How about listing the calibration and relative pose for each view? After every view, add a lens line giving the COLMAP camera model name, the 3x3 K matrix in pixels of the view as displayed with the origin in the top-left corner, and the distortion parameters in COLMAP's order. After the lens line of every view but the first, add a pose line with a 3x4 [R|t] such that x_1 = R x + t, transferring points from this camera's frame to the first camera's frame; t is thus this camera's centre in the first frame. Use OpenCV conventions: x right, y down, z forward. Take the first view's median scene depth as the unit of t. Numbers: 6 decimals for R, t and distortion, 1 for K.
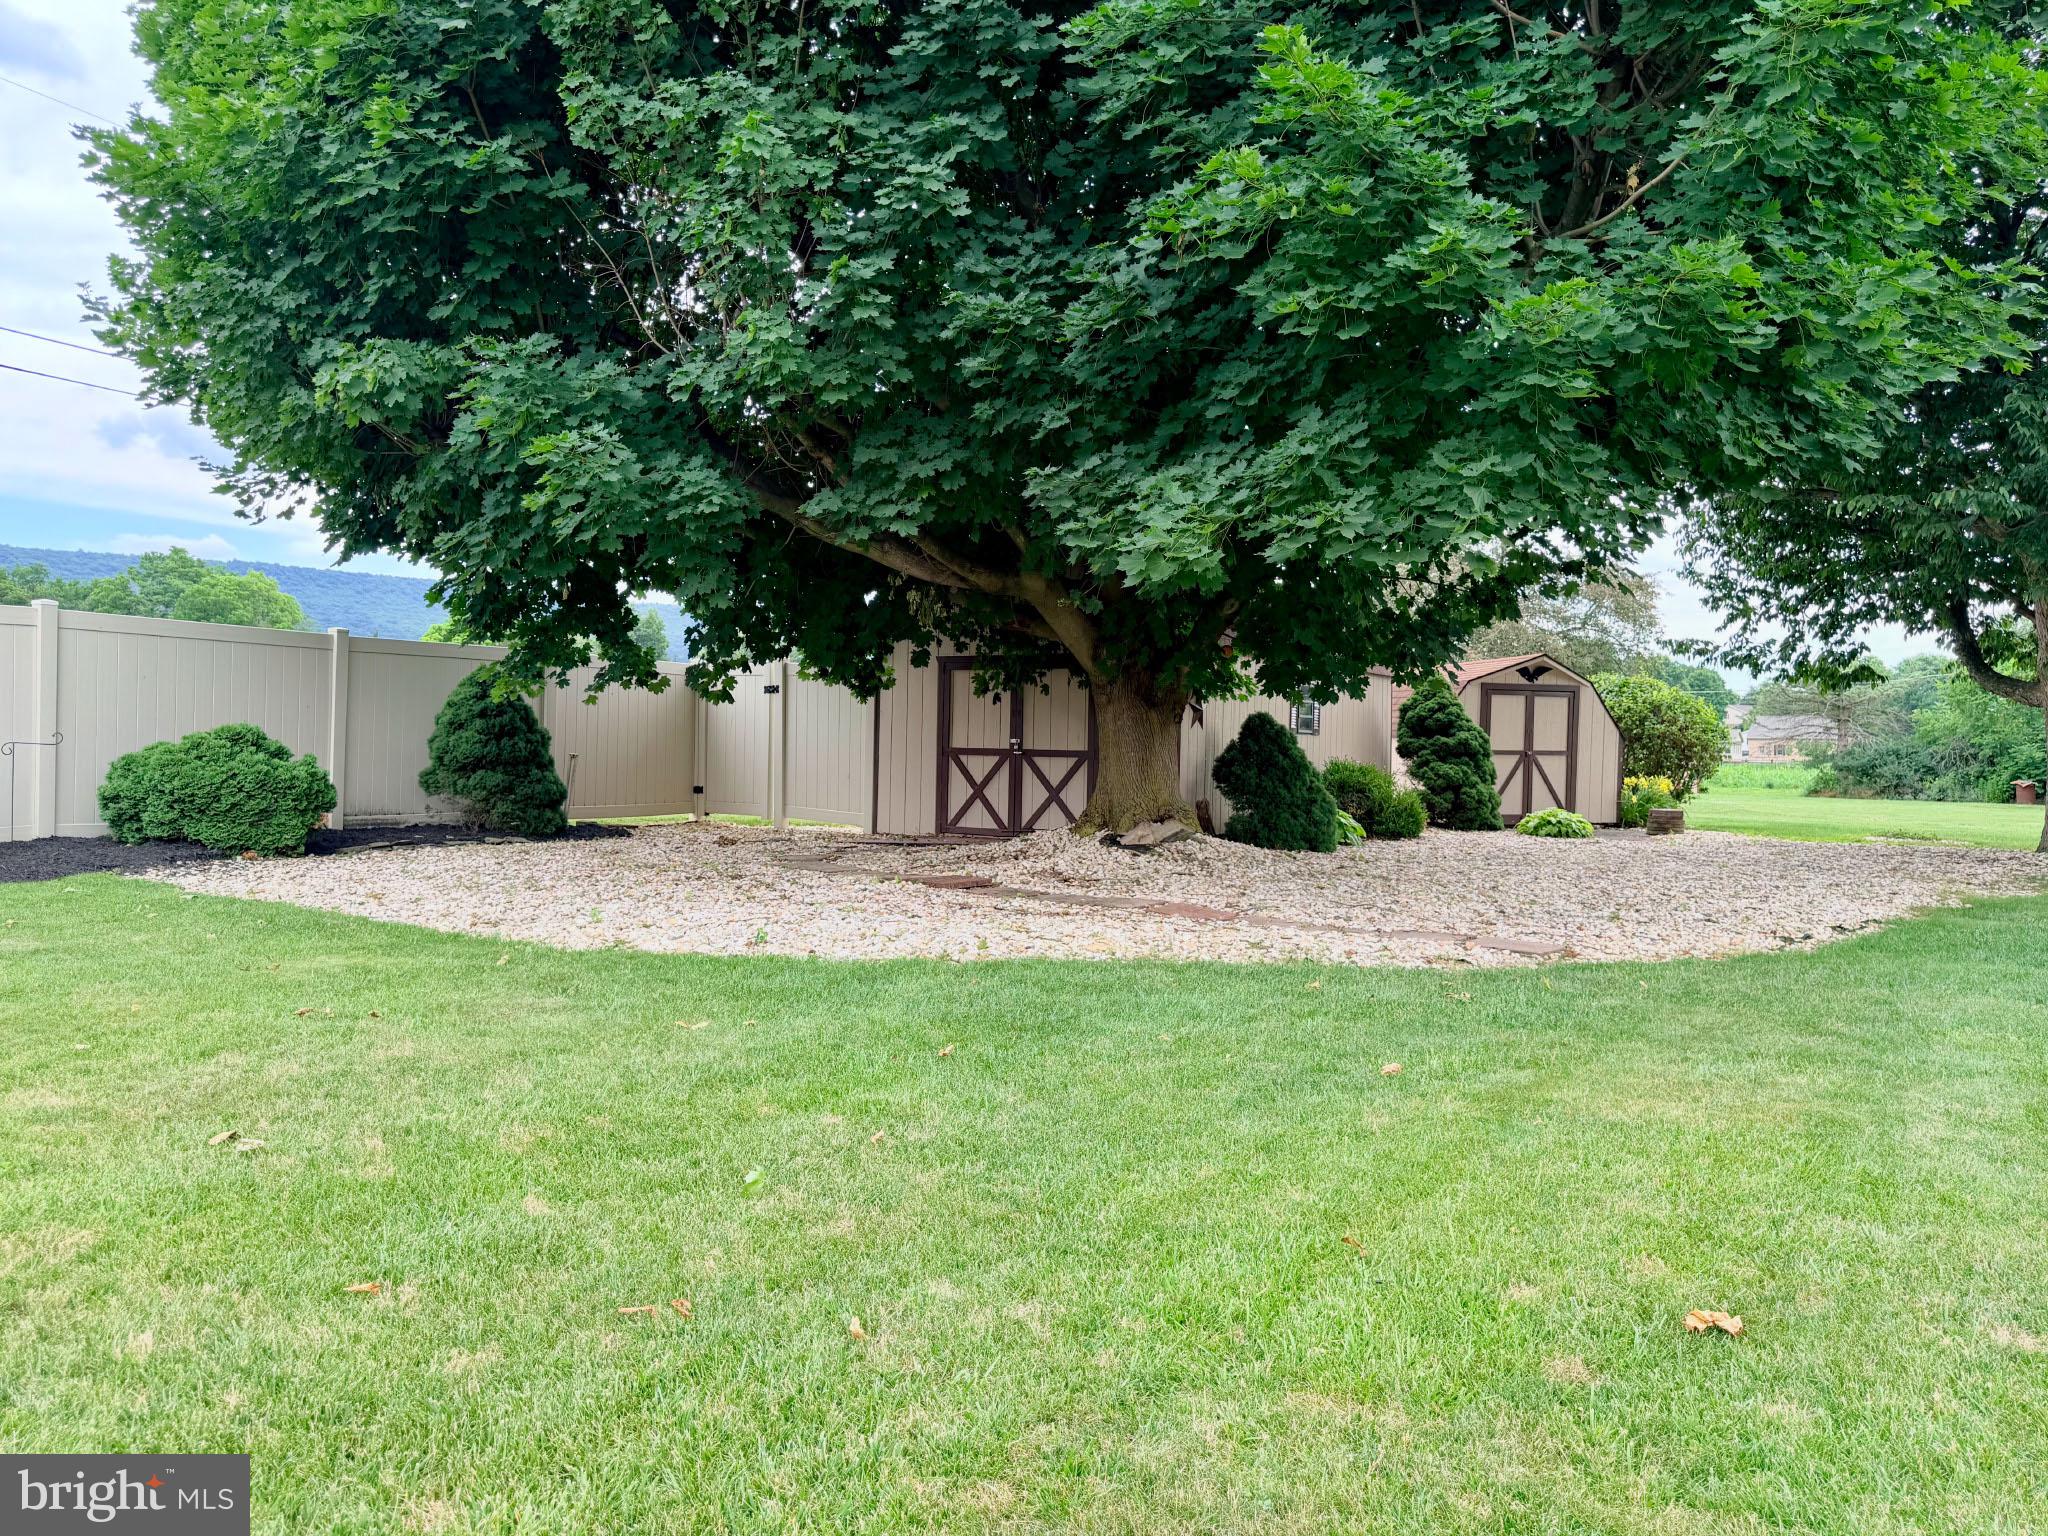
lens RADIAL K [[1460.5, 0, 1022.3], [0, 1460.5, 757.5], [0, 0, 1]] dist [0.018709, -0.008488]
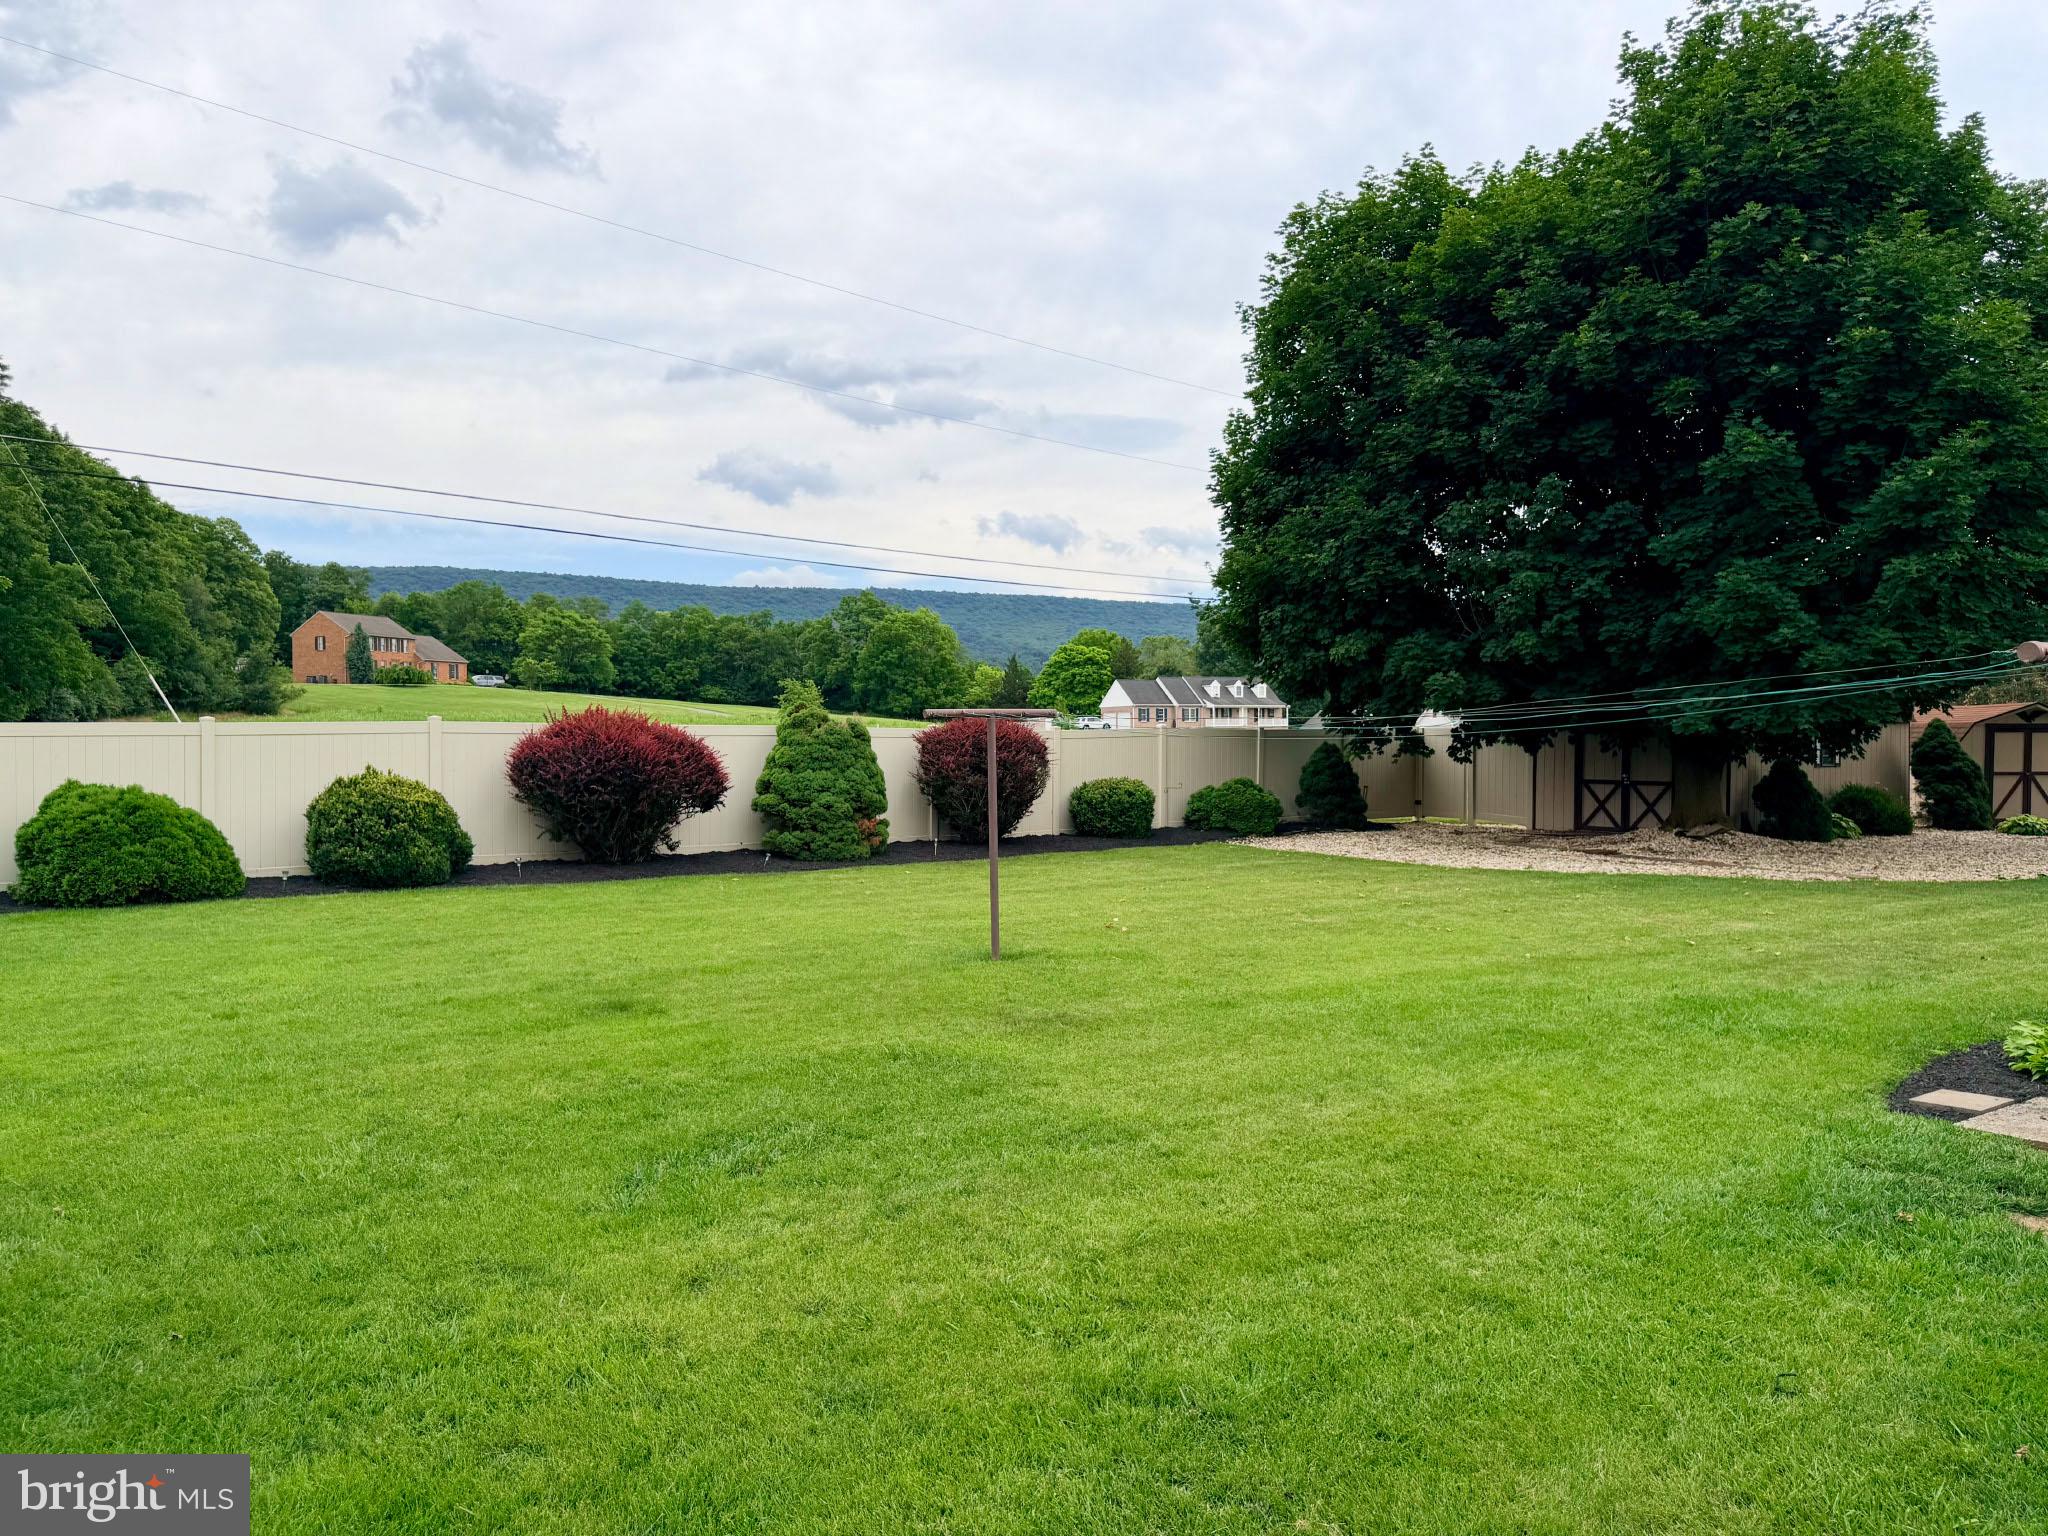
lens RADIAL K [[1460.5, 0, 1028.4], [0, 1460.5, 775.1], [0, 0, 1]] dist [0.018709, -0.008488]
pose [[0.927132, -0.008177, -0.374646, -0.011006], [0.013627, 0.999836, 0.011902, -0.045980], [0.374488, -0.016140, 0.927091, -0.930438]]
